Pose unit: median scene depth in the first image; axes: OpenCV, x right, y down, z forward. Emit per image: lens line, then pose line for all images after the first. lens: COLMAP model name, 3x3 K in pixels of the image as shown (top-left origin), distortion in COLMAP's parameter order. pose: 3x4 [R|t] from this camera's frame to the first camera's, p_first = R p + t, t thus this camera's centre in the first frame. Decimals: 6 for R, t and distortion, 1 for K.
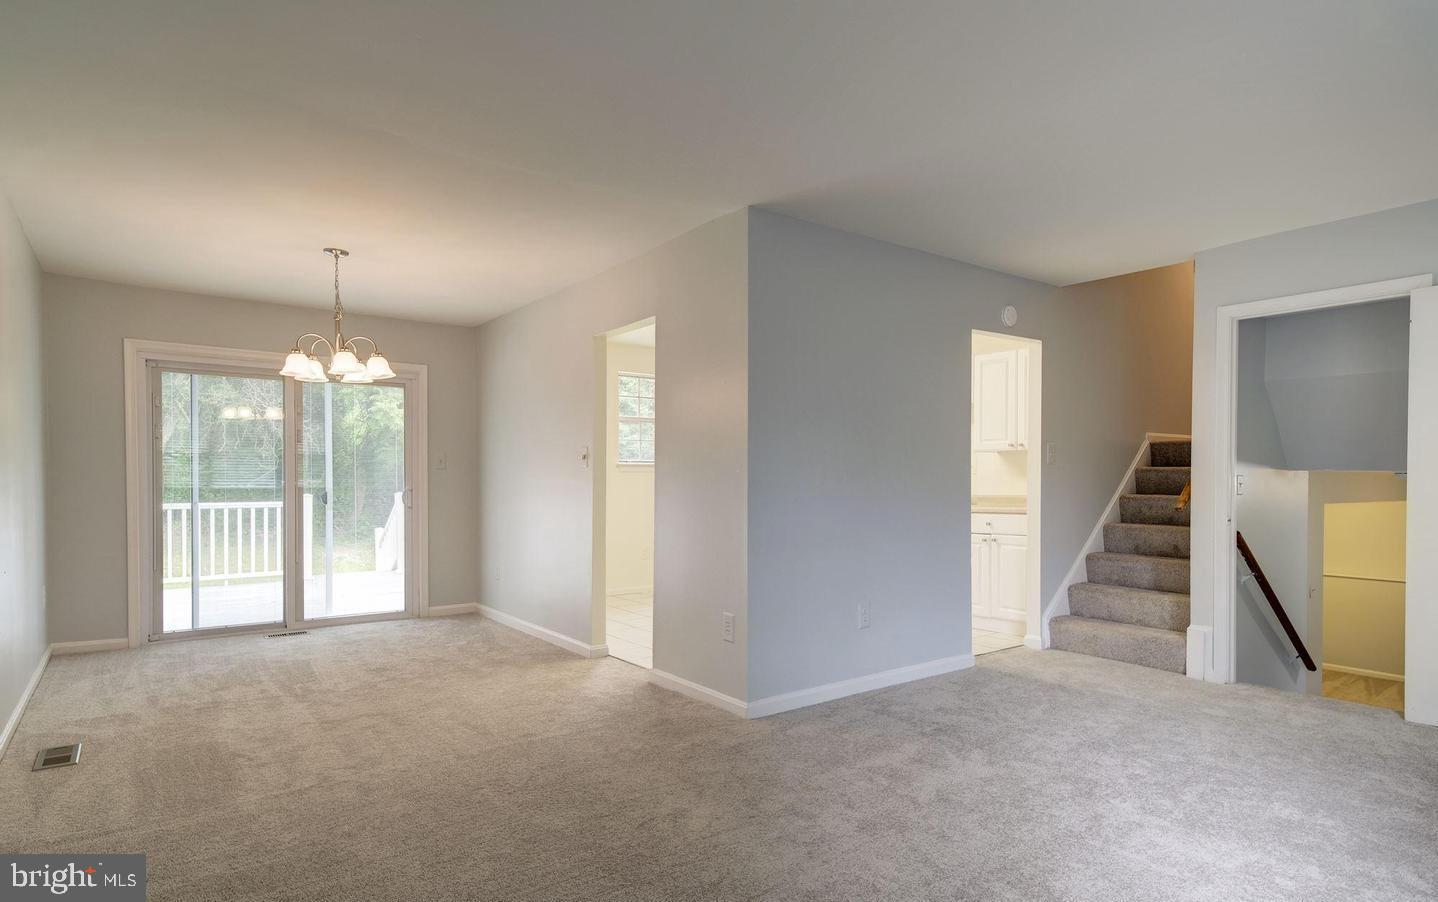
lens RADIAL K [[764.1, 0, 727.2], [0, 764.1, 491.3], [0, 0, 1]] dist [0.002012, -0.000120]
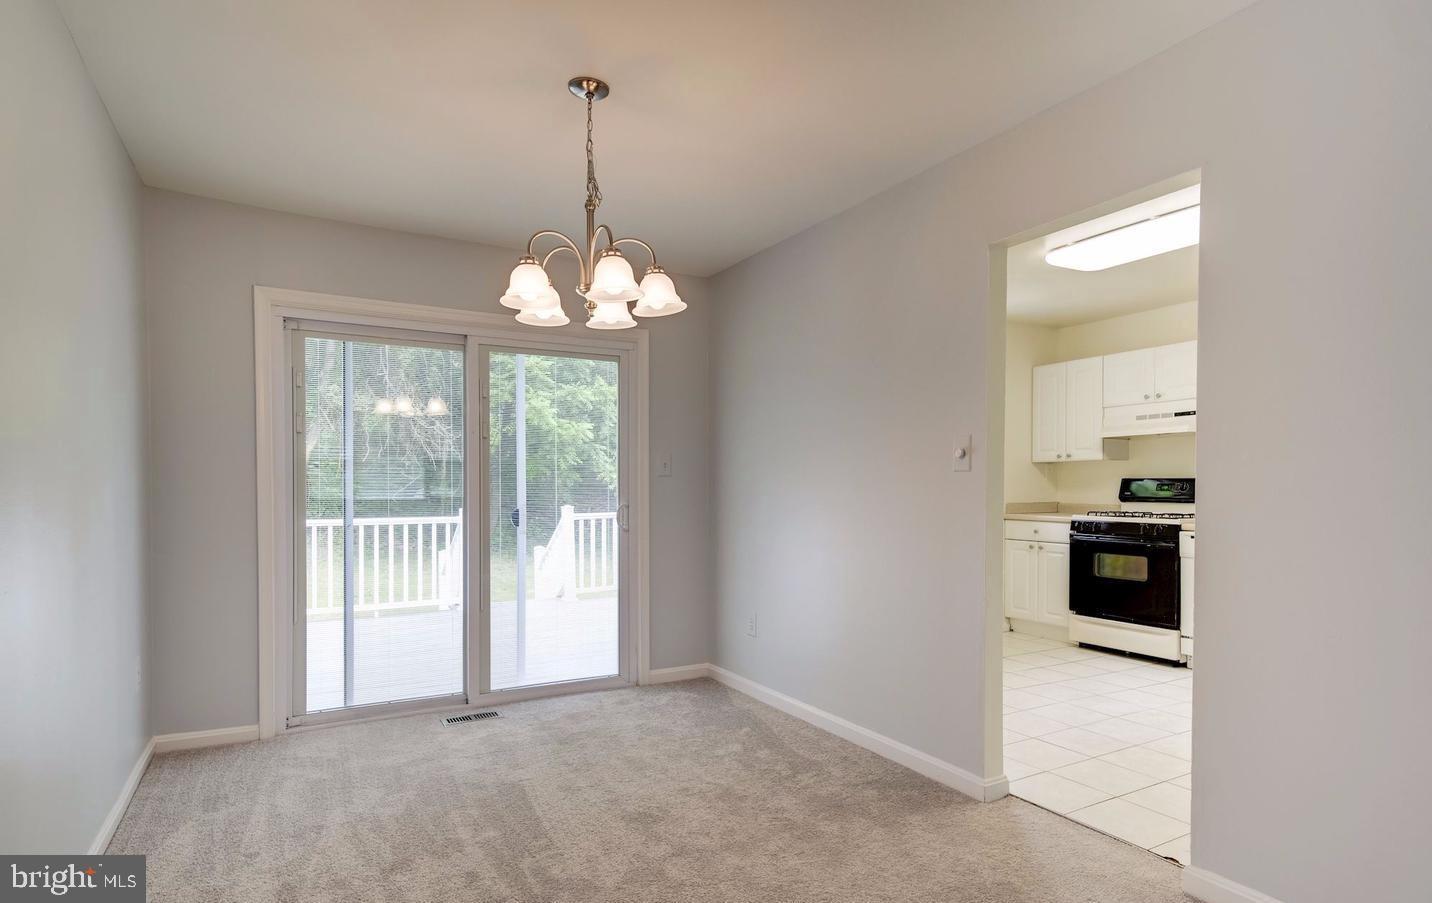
lens RADIAL K [[765.6, 0, 723.3], [0, 765.6, 495.1], [0, 0, 1]] dist [0.005125, 0.002317]
pose [[0.990363, -0.001775, -0.138482, -0.263573], [0.001000, 0.999983, -0.005668, -0.008313], [0.138490, 0.005475, 0.990349, 0.359077]]
